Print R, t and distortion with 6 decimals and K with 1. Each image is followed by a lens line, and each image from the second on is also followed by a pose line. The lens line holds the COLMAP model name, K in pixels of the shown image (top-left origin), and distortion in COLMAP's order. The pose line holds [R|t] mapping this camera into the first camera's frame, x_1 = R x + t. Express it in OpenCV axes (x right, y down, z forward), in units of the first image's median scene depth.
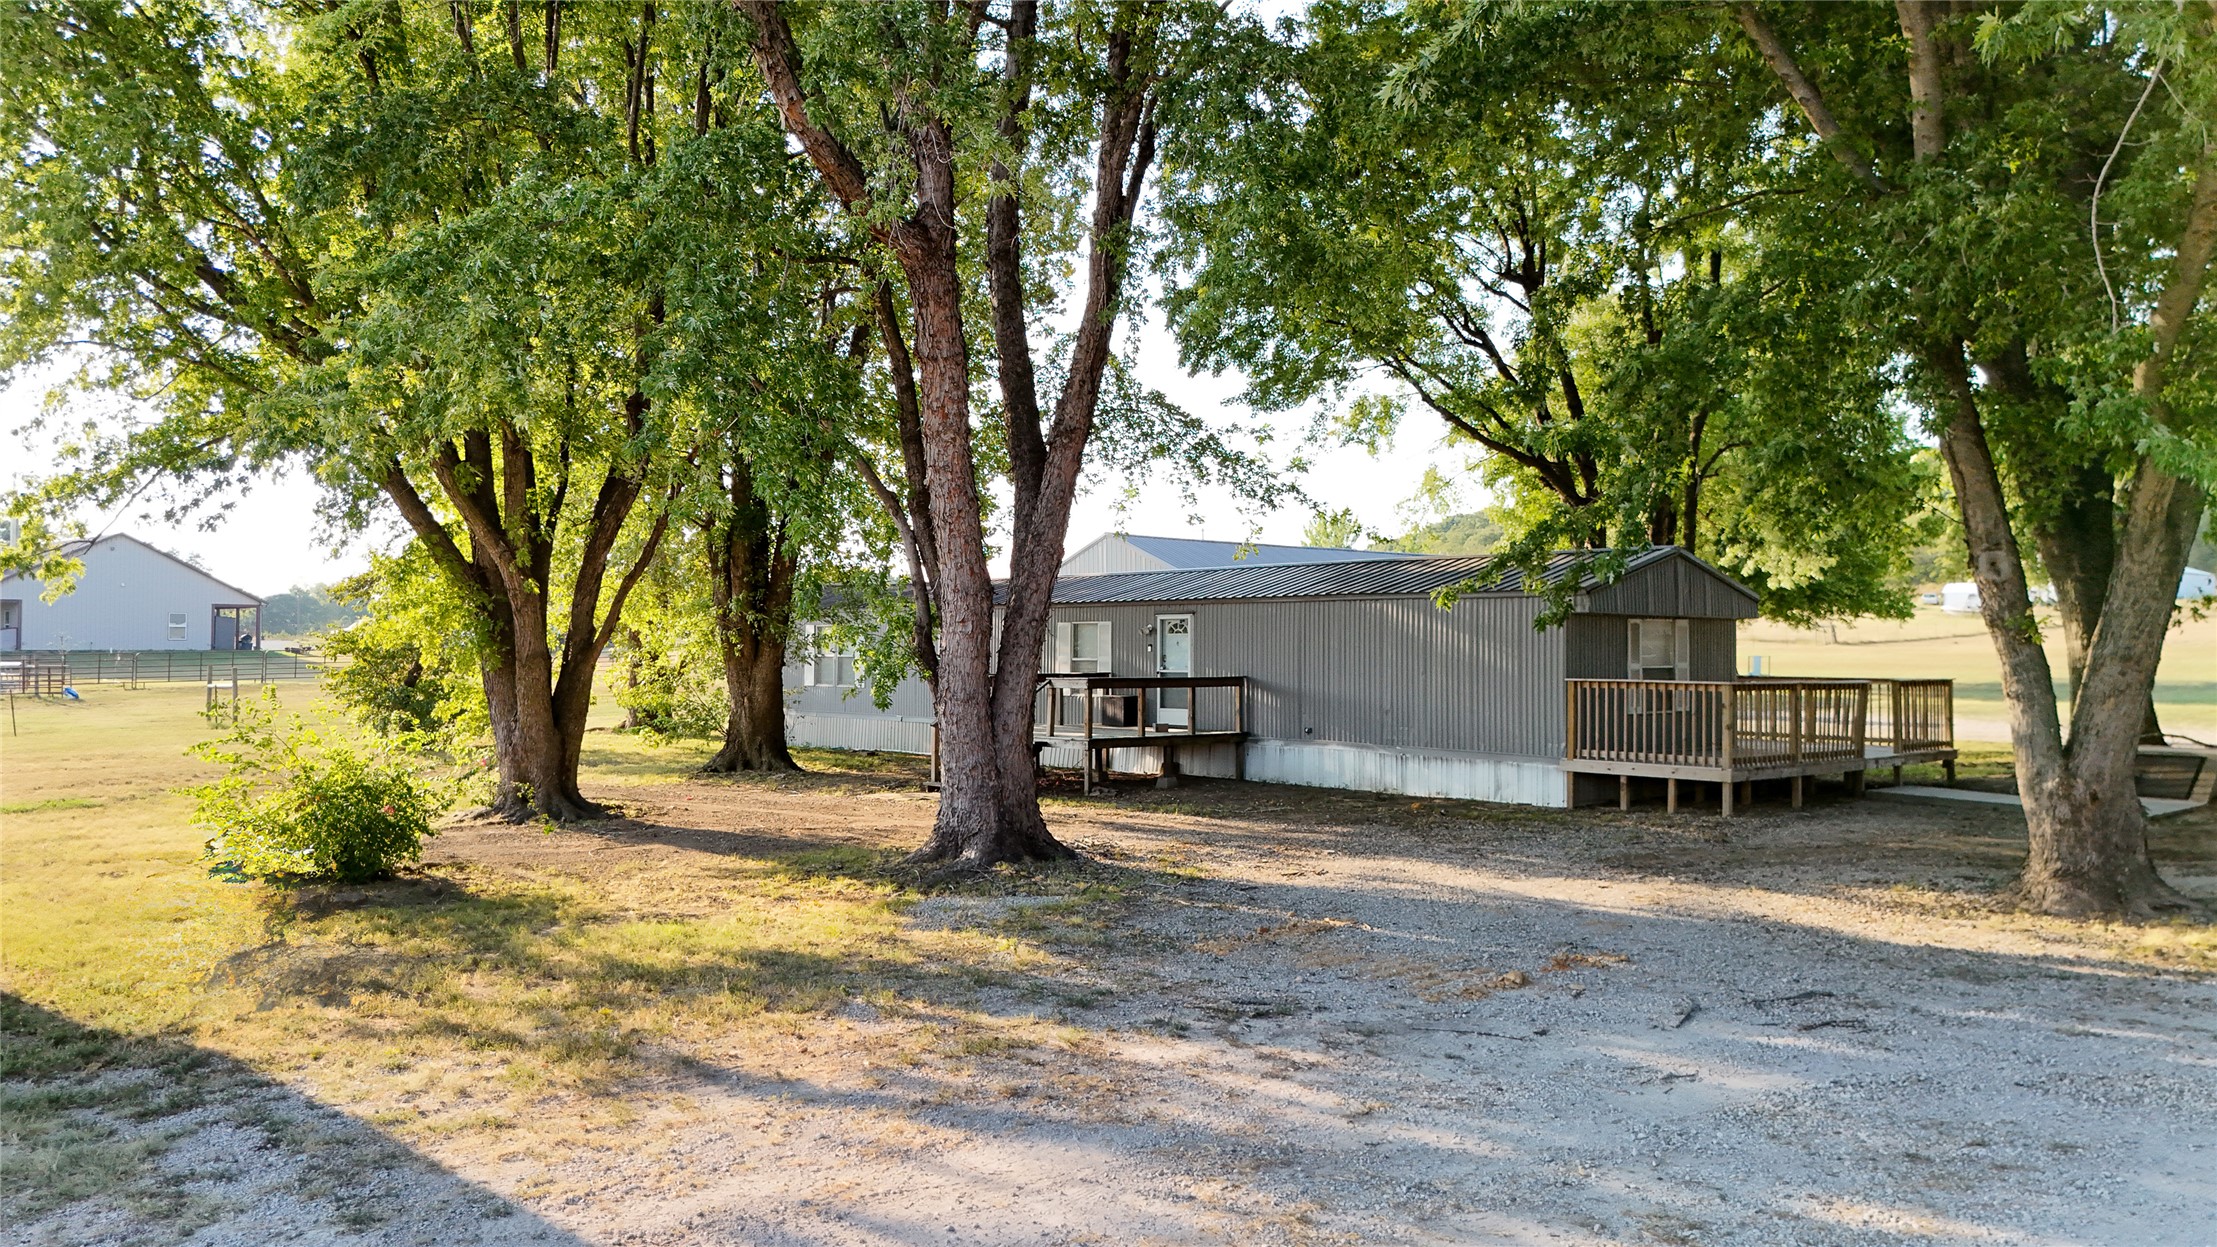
lens RADIAL K [[1639.3, 0, 1104.6], [0, 1639.3, 623.0], [0, 0, 1]] dist [0.065741, -0.071311]
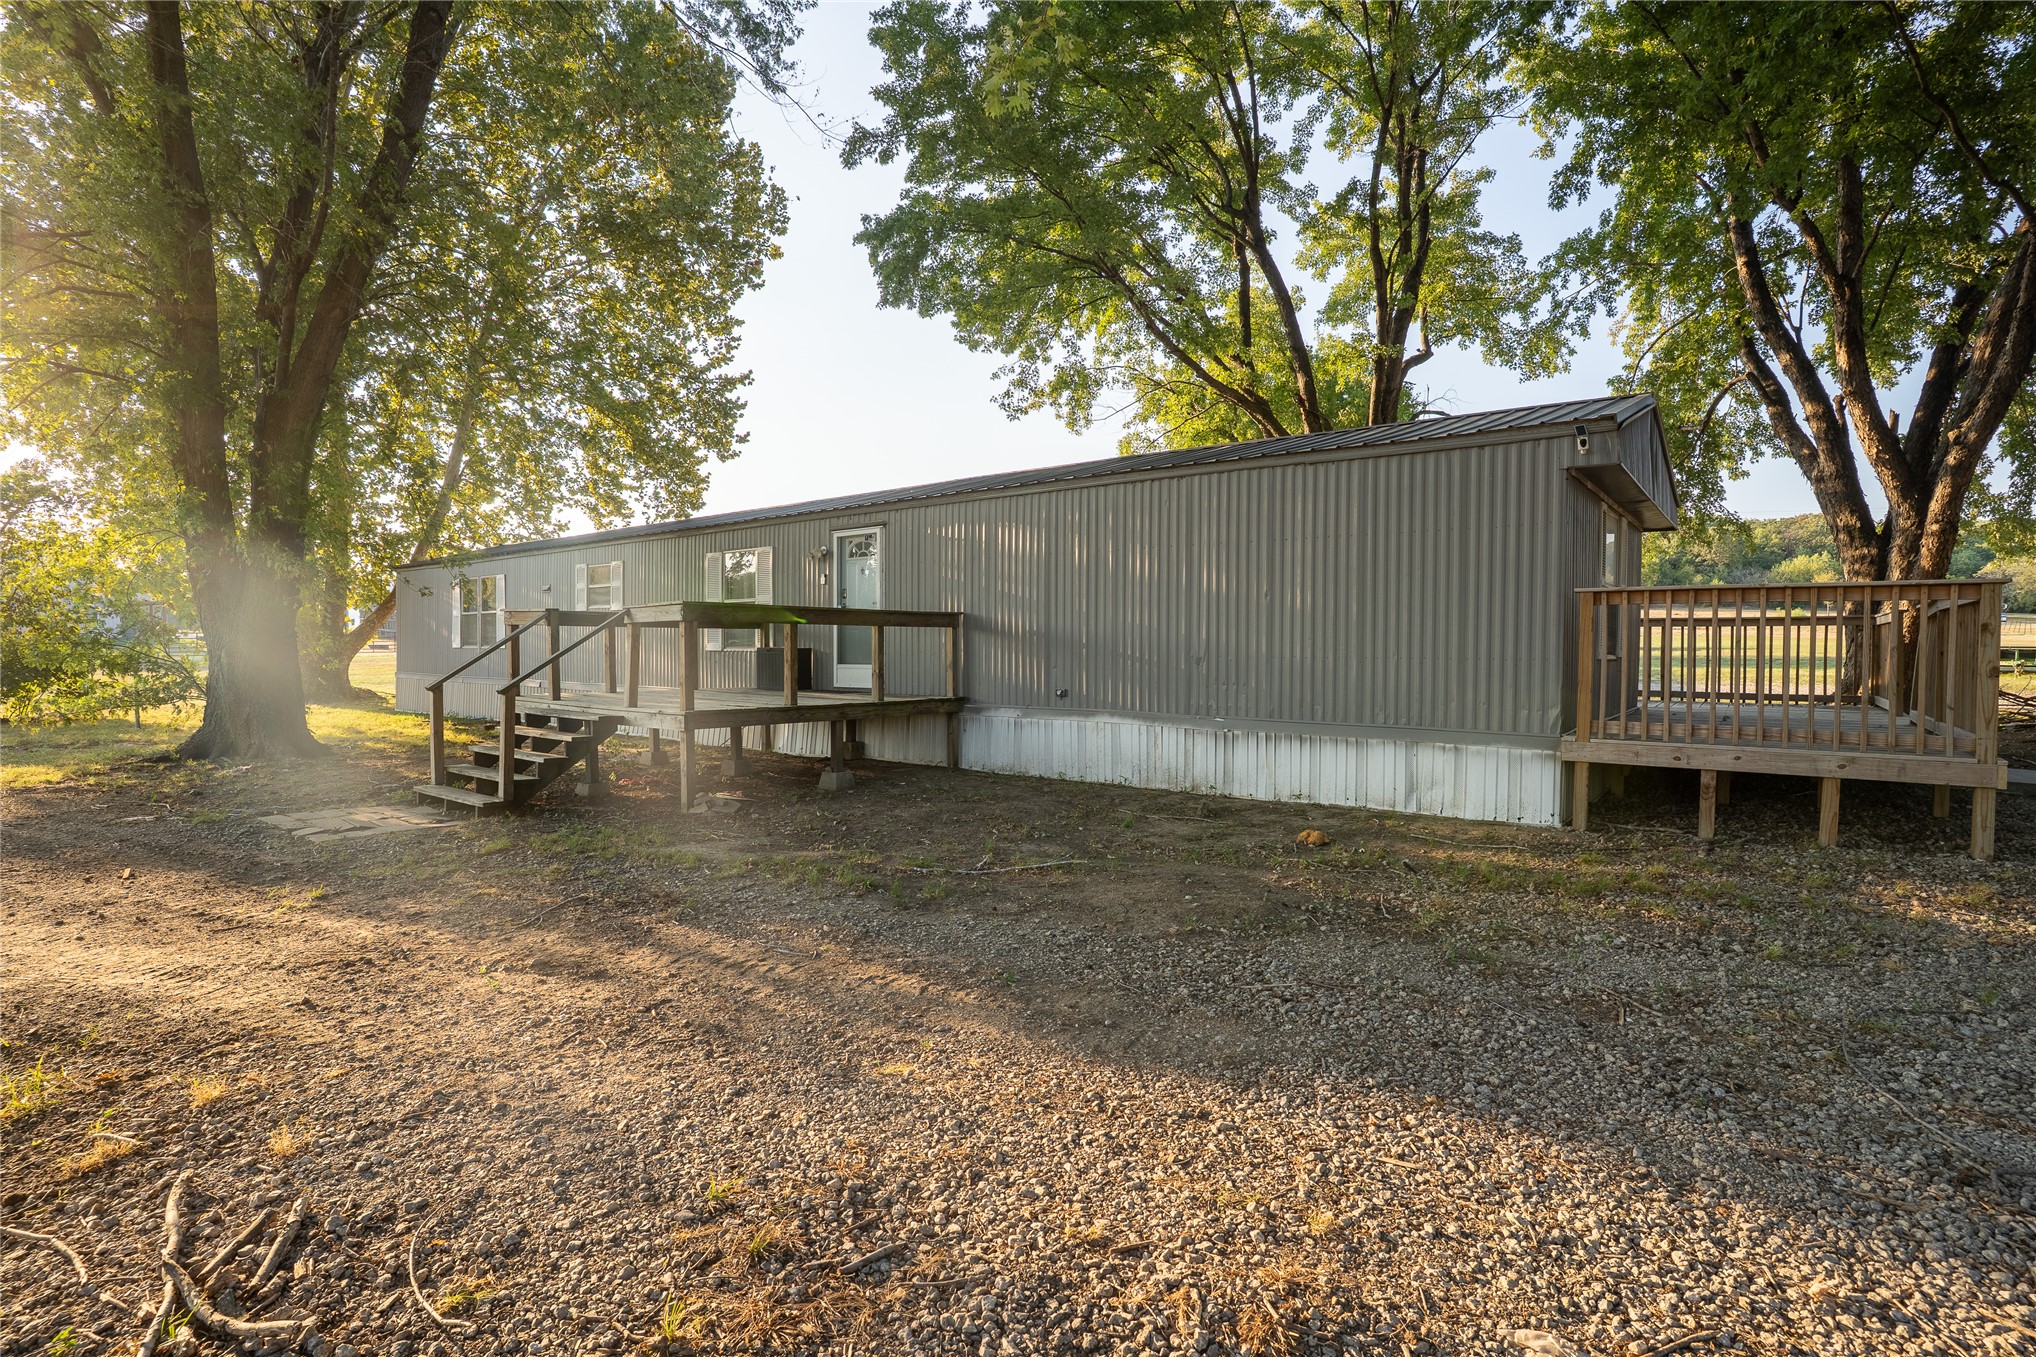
lens RADIAL K [[1519.5, 0, 1017.8], [0, 1519.5, 677.1], [0, 0, 1]] dist [0.002659, 0.002144]
pose [[0.991301, -0.009316, 0.131283, 0.028576], [0.002330, 0.998577, 0.053270, 0.026658], [-0.131593, -0.052500, 0.989913, 0.399698]]
